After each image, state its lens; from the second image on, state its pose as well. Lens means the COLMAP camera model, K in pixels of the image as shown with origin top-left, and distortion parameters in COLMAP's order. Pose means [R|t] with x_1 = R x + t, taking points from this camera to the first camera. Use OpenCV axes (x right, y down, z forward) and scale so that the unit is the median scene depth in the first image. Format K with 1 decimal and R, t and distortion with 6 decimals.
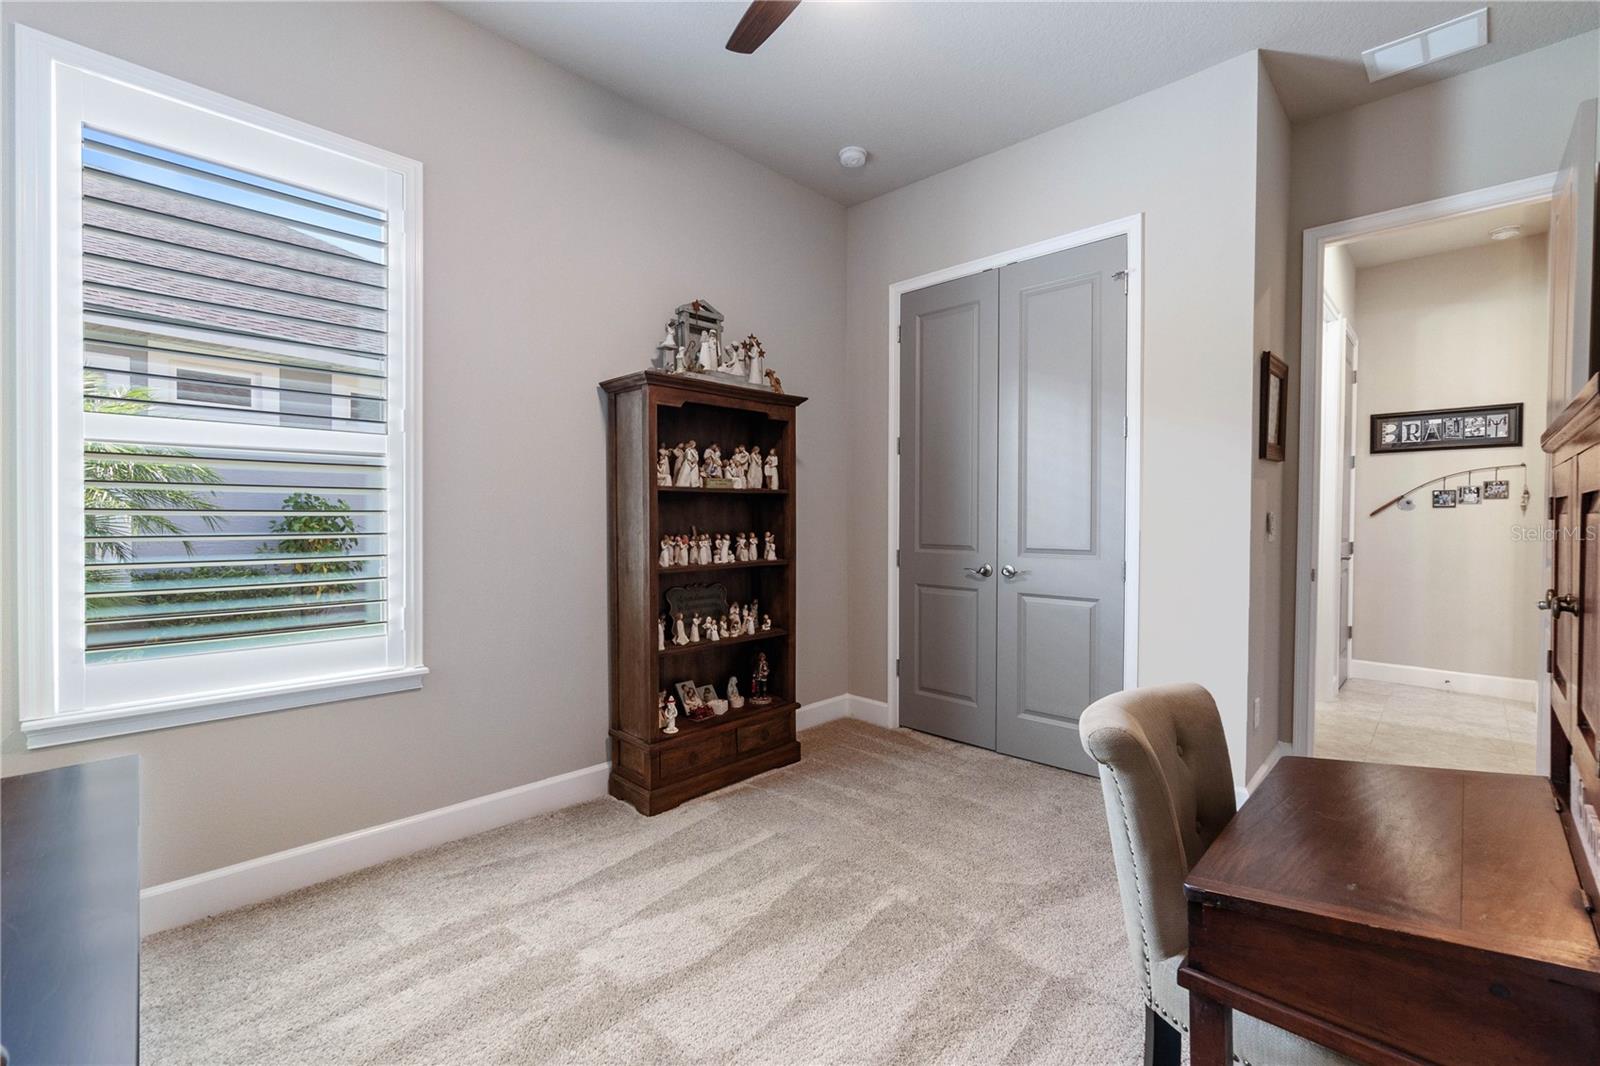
lens RADIAL K [[686.2, 0, 800.0], [0, 686.2, 525.6], [0, 0, 1]] dist [-0.009005, 0.002710]
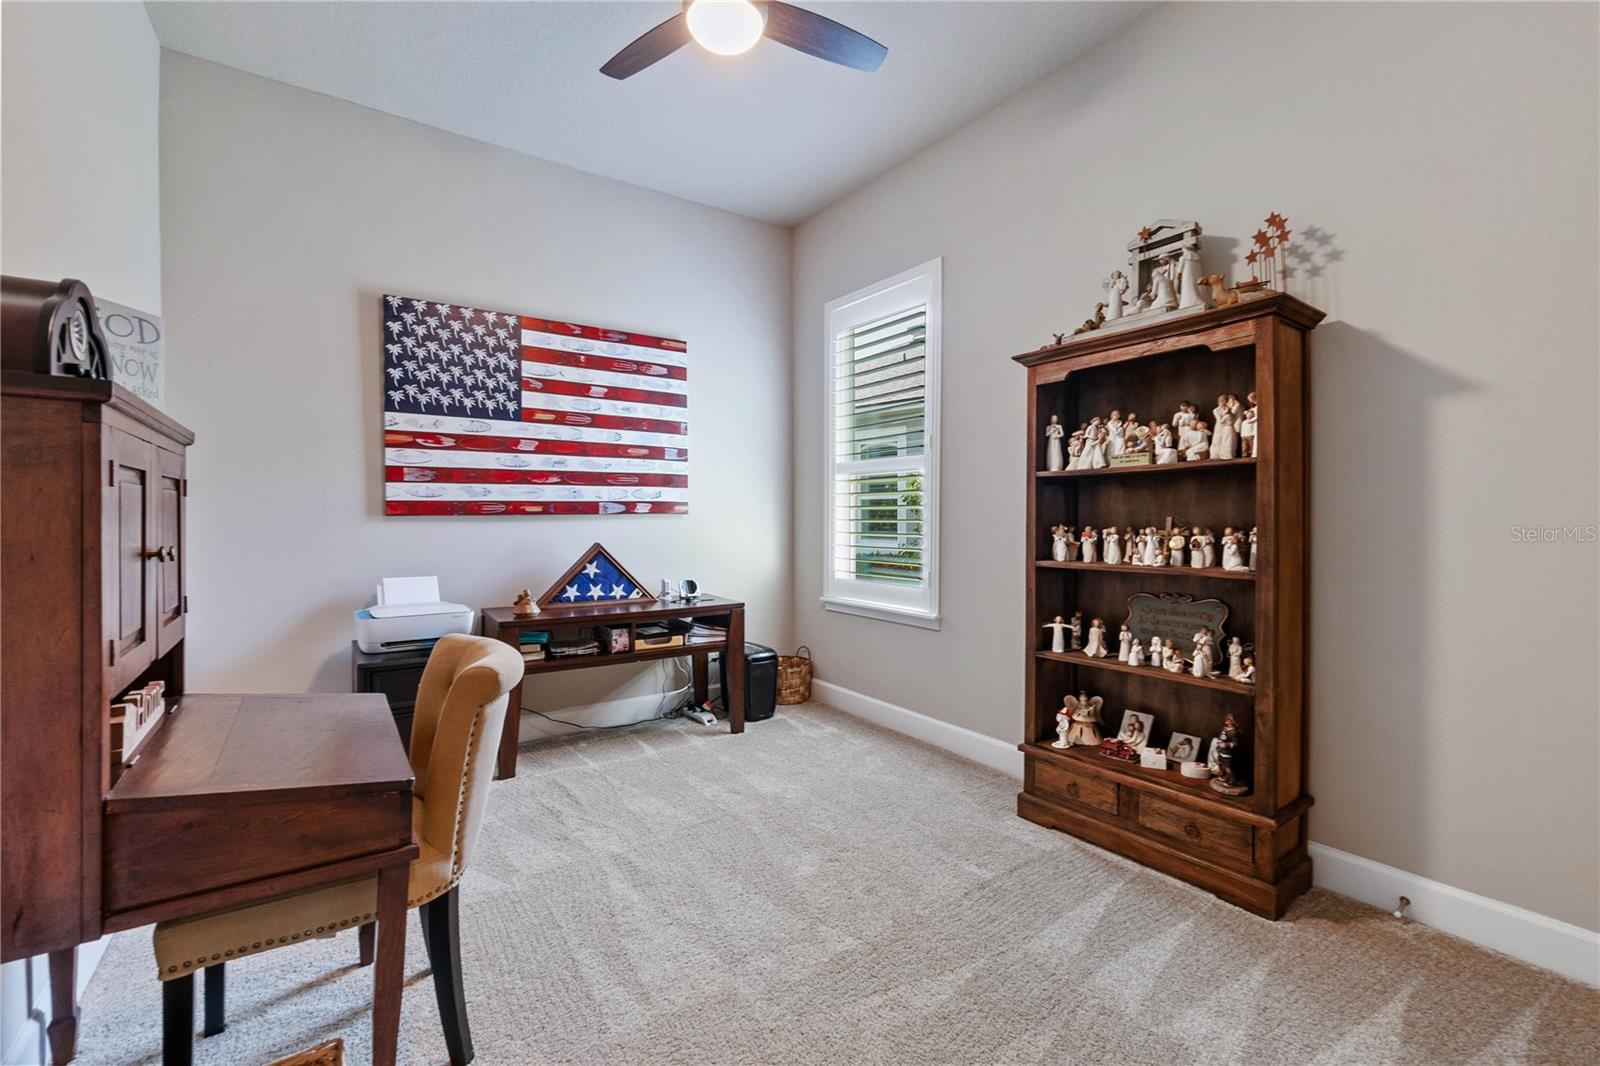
lens RADIAL K [[686.2, 0, 799.7], [0, 686.2, 525.8], [0, 0, 1]] dist [-0.009005, 0.002710]
pose [[-0.180585, 0.007823, -0.983528, 0.686249], [-0.012651, 0.999867, 0.010276, 0.008055], [0.983478, 0.014298, -0.180462, 0.756958]]
